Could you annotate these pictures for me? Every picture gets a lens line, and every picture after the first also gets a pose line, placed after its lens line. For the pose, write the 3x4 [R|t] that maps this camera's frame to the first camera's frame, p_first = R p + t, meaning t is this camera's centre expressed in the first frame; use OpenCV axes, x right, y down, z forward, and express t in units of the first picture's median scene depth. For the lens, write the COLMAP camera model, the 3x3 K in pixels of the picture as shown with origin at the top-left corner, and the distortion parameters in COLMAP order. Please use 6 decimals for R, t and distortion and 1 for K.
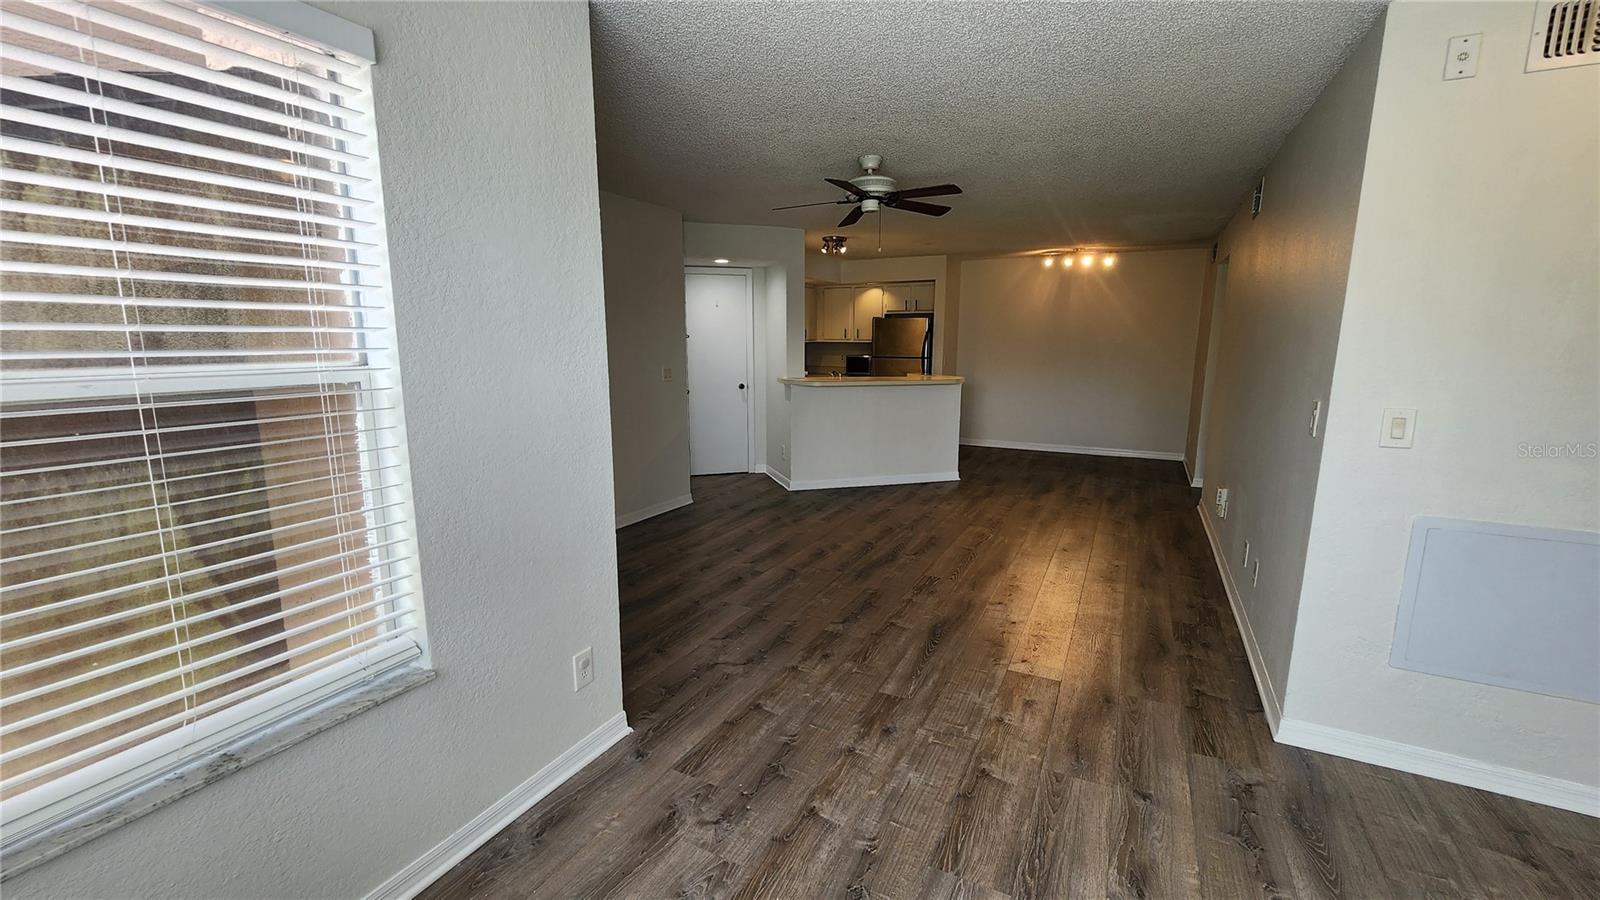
lens RADIAL K [[657.6, 0, 801.3], [0, 657.6, 455.8], [0, 0, 1]] dist [0.000560, 0.000530]
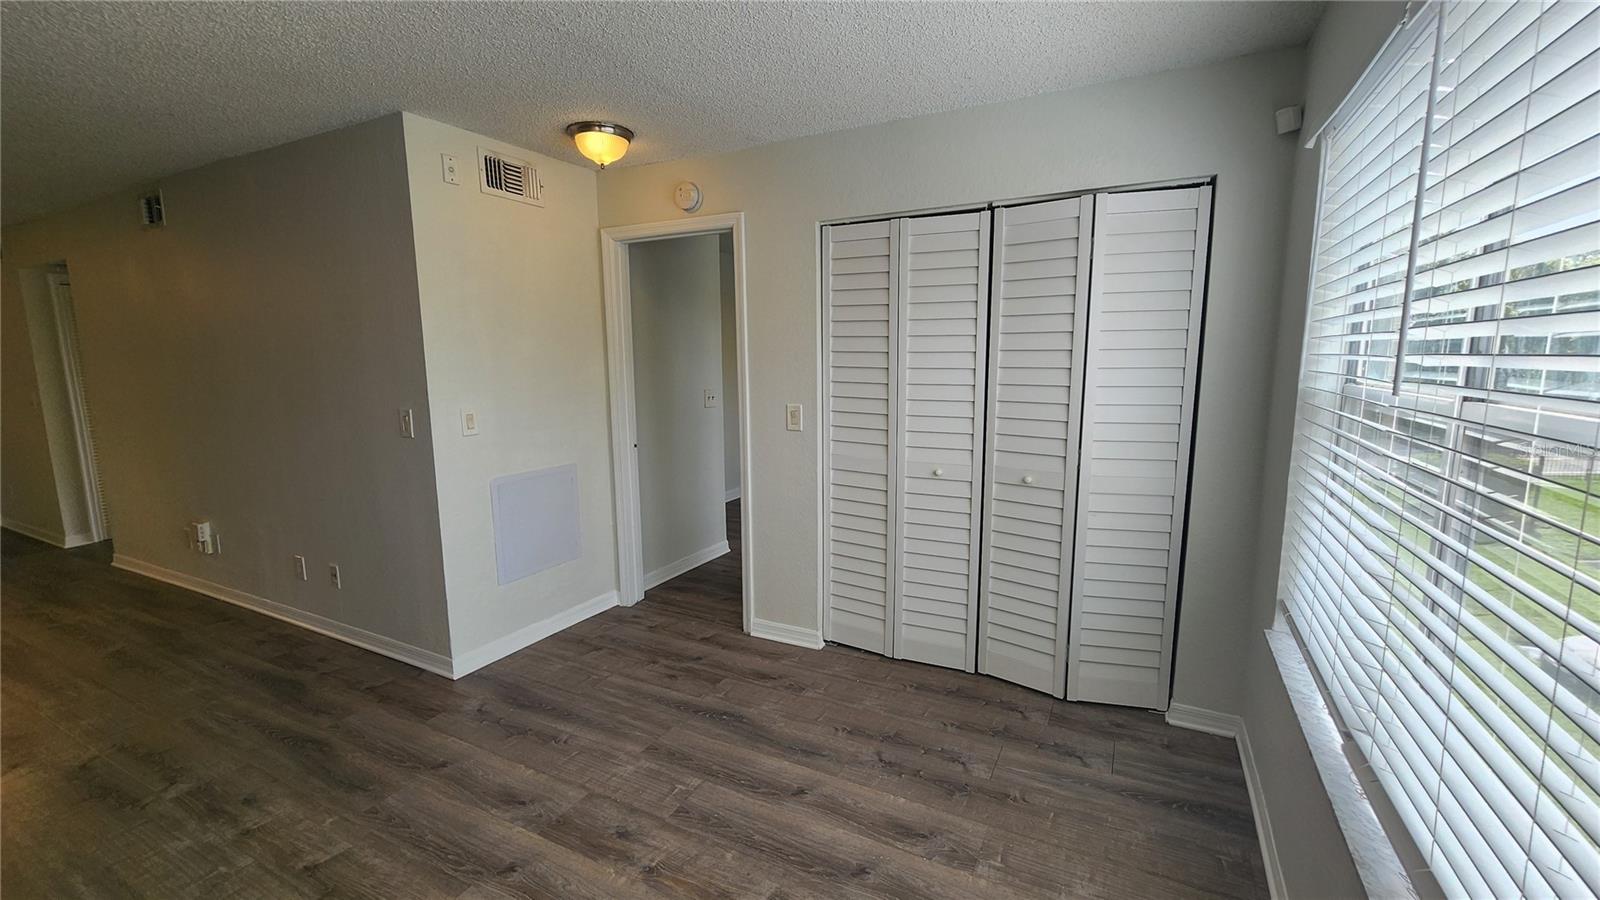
lens RADIAL K [[657.6, 0, 801.3], [0, 657.6, 455.8], [0, 0, 1]] dist [0.000560, 0.000530]
pose [[0.009469, -0.152368, 0.988278, -0.309664], [0.185223, 0.971487, 0.148005, -0.029786], [-0.982651, 0.181650, 0.037421, 0.159770]]
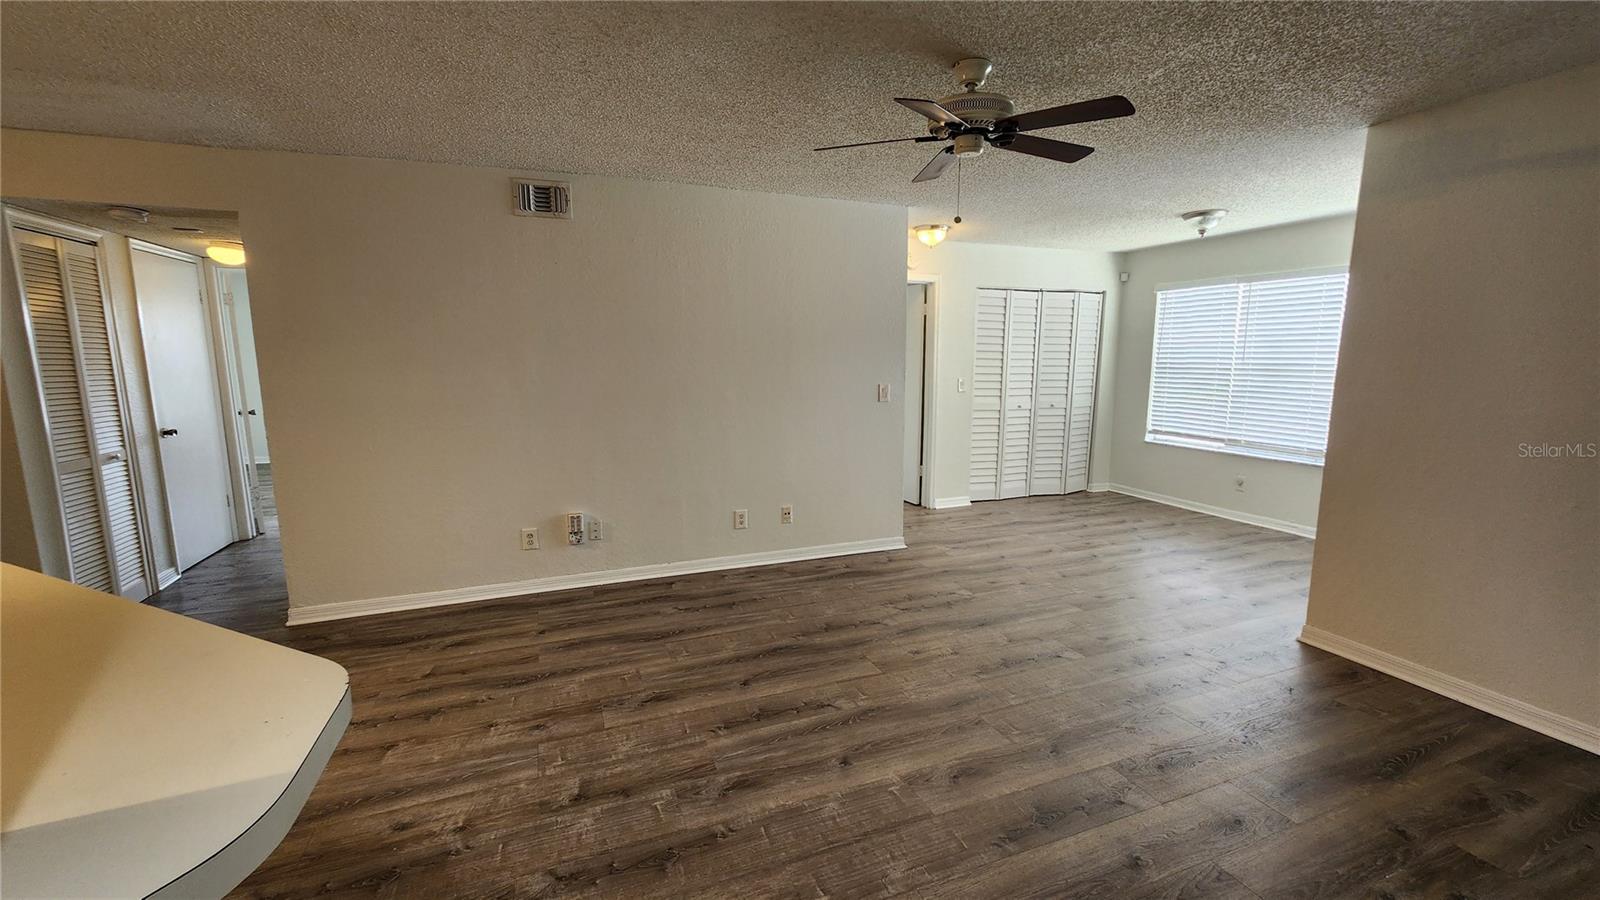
lens RADIAL K [[646.9, 0, 803.8], [0, 646.9, 467.2], [0, 0, 1]] dist [-0.001290, 0.000126]
pose [[-0.748750, -0.117867, 0.652290, -0.231996], [0.114569, 0.946240, 0.302494, -0.319537], [-0.652877, 0.301225, -0.694993, 1.779188]]
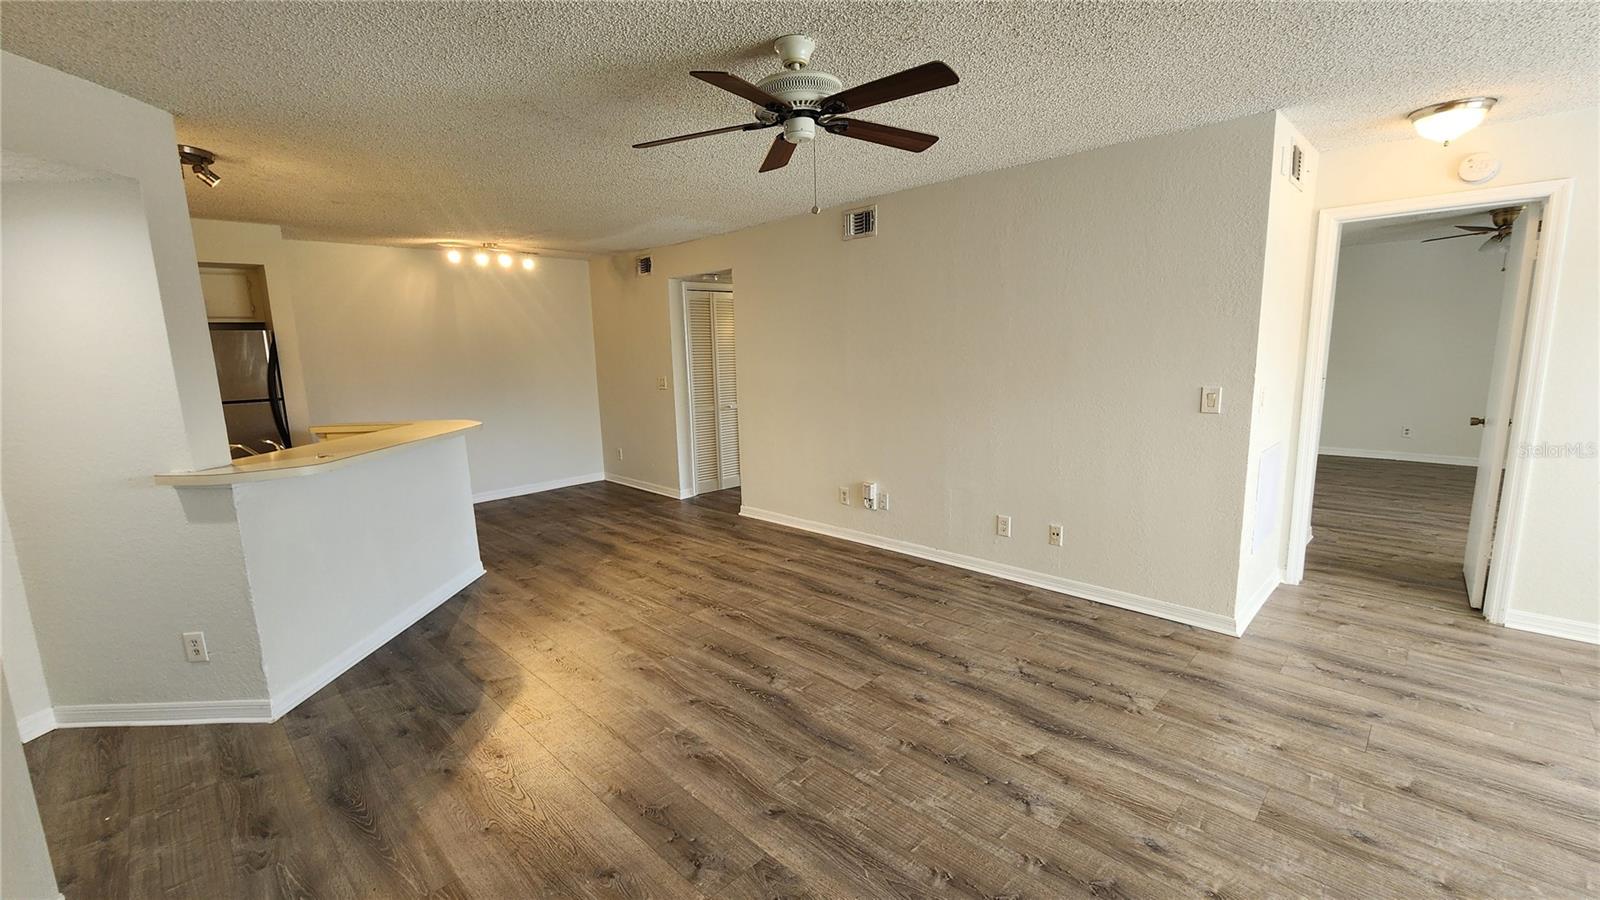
lens RADIAL K [[657.6, 0, 801.3], [0, 657.6, 455.8], [0, 0, 1]] dist [0.000560, 0.000530]
pose [[0.303508, -0.168780, 0.937761, -0.531435], [0.195111, 0.974340, 0.112216, -0.180849], [-0.932639, 0.148909, 0.328651, 0.935552]]
